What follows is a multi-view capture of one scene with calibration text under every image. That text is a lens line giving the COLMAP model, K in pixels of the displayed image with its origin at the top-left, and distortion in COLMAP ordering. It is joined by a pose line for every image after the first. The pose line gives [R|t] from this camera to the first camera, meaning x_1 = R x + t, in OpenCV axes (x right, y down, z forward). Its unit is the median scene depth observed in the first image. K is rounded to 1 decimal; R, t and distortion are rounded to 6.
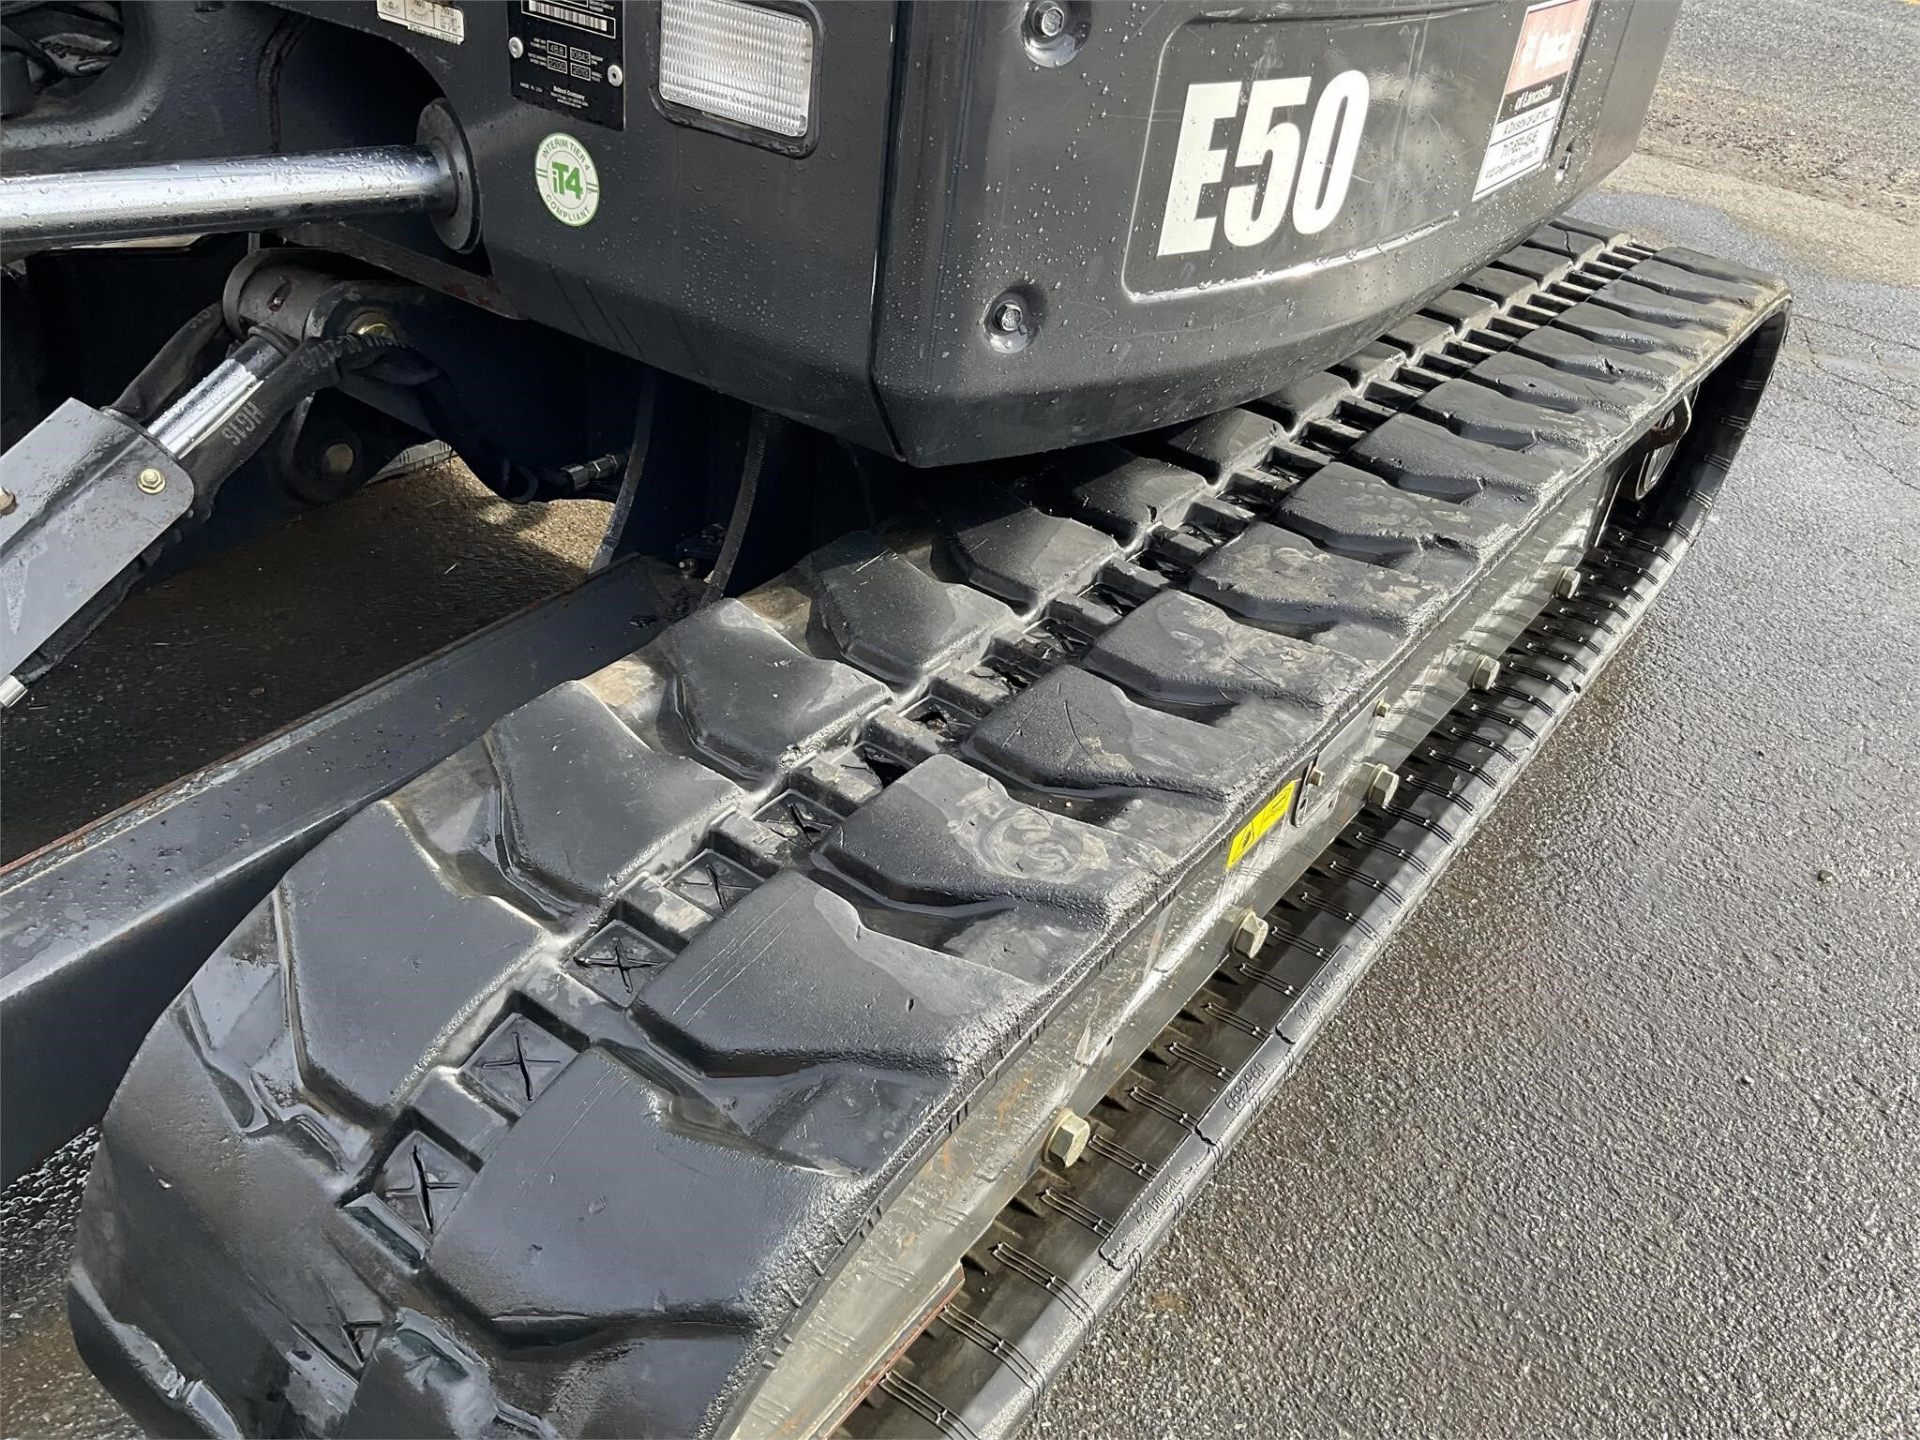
lens RADIAL K [[1574.1, 0, 954.2], [0, 1574.1, 711.7], [0, 0, 1]] dist [0.113762, -0.224958]
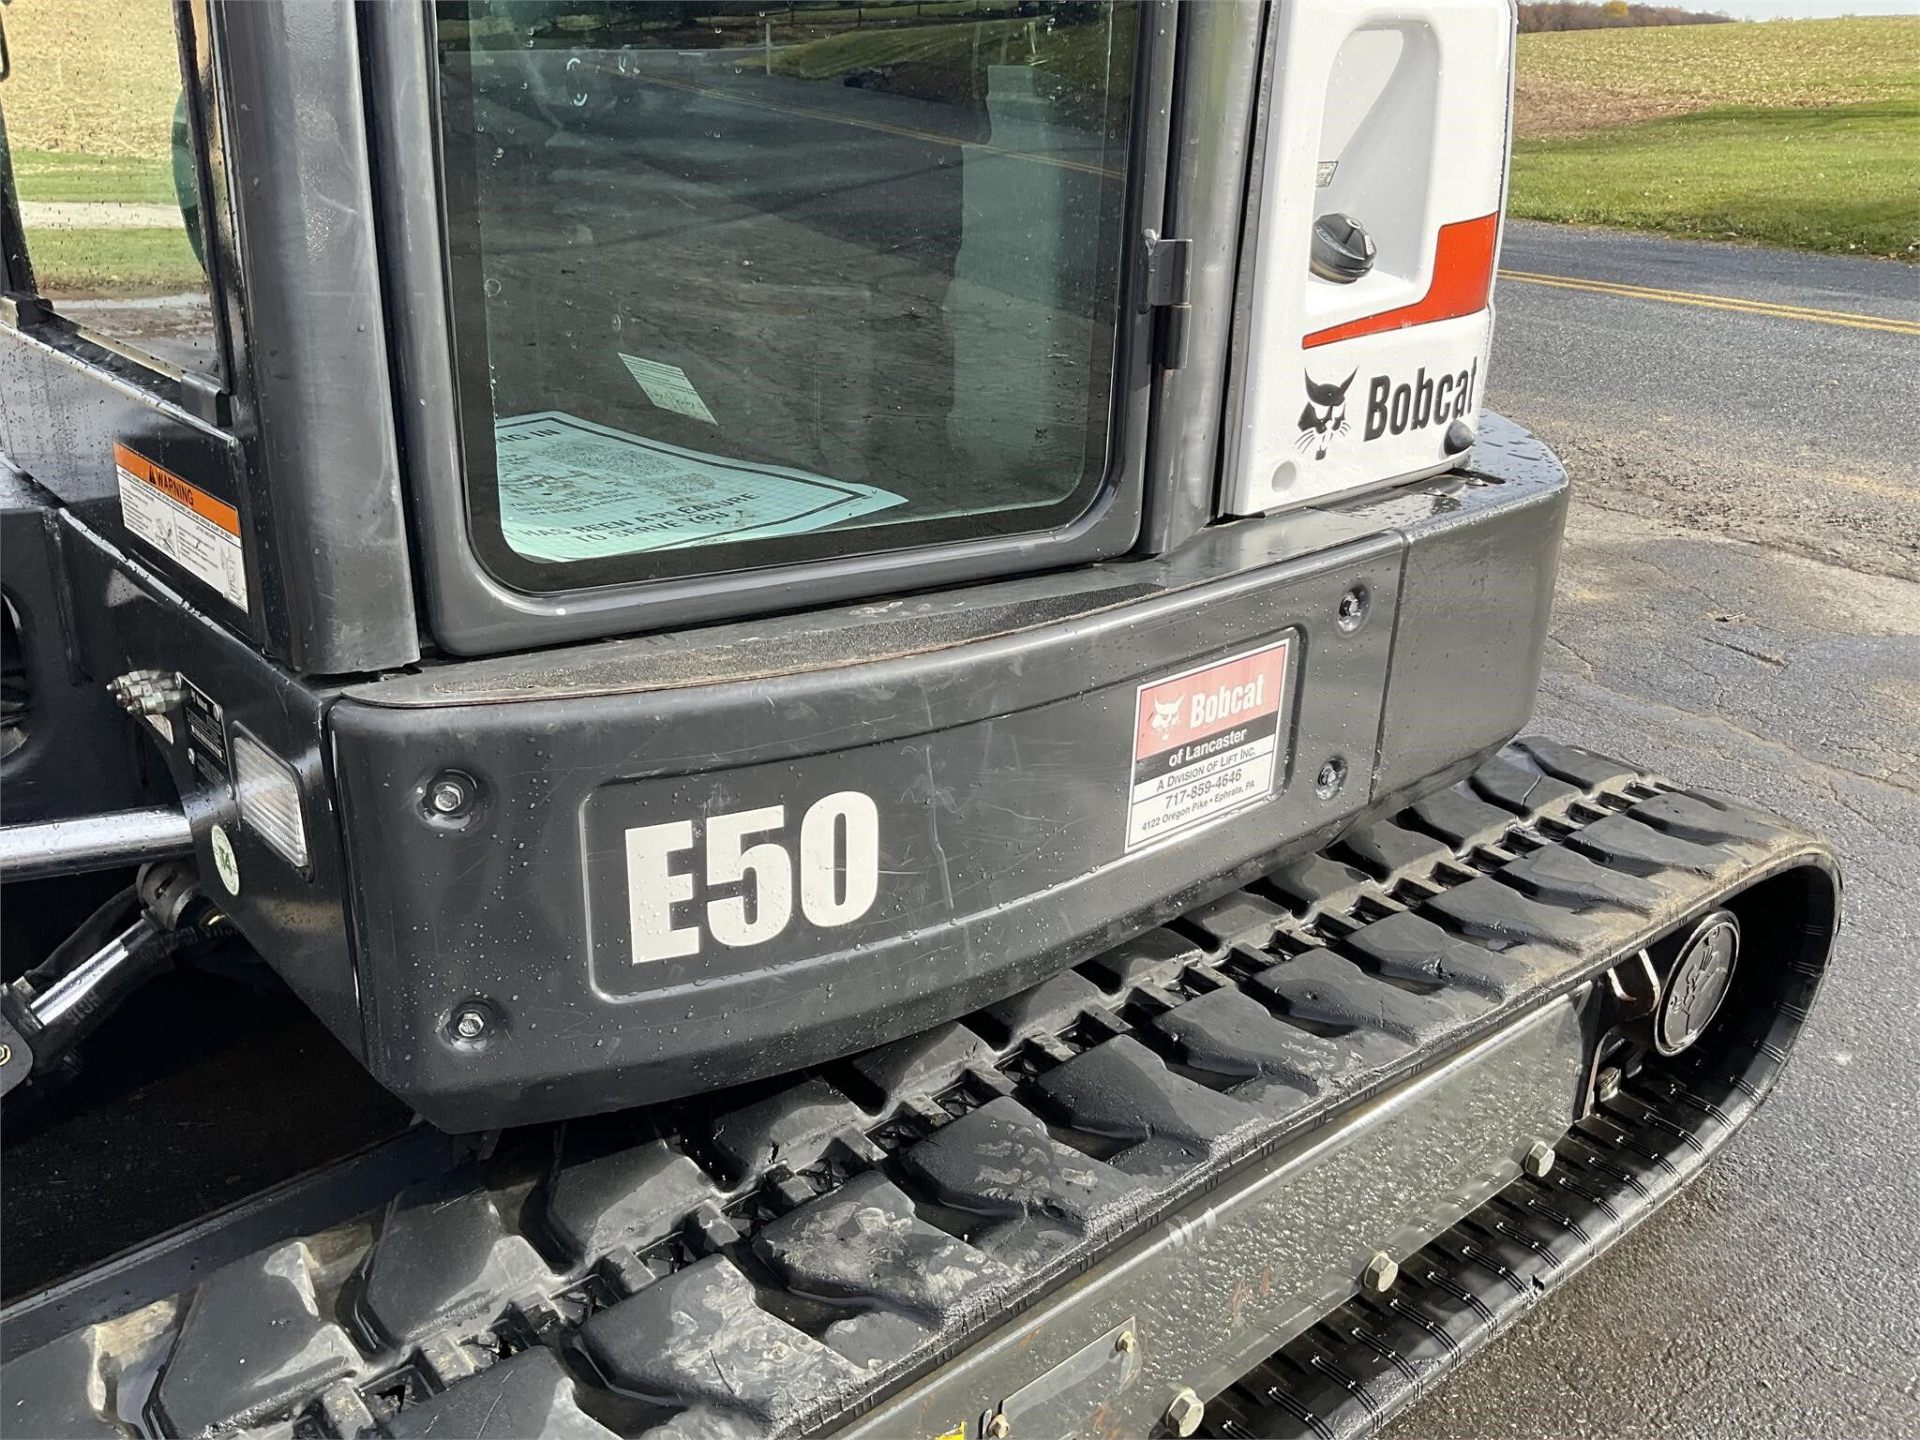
lens RADIAL K [[1574.1, 0, 954.2], [0, 1574.1, 711.7], [0, 0, 1]] dist [0.113762, -0.224958]
pose [[0.963356, 0.012327, -0.267942, 0.575563], [-0.069293, 0.976471, -0.204212, -0.228567], [0.259120, 0.215296, 0.941544, -0.000197]]
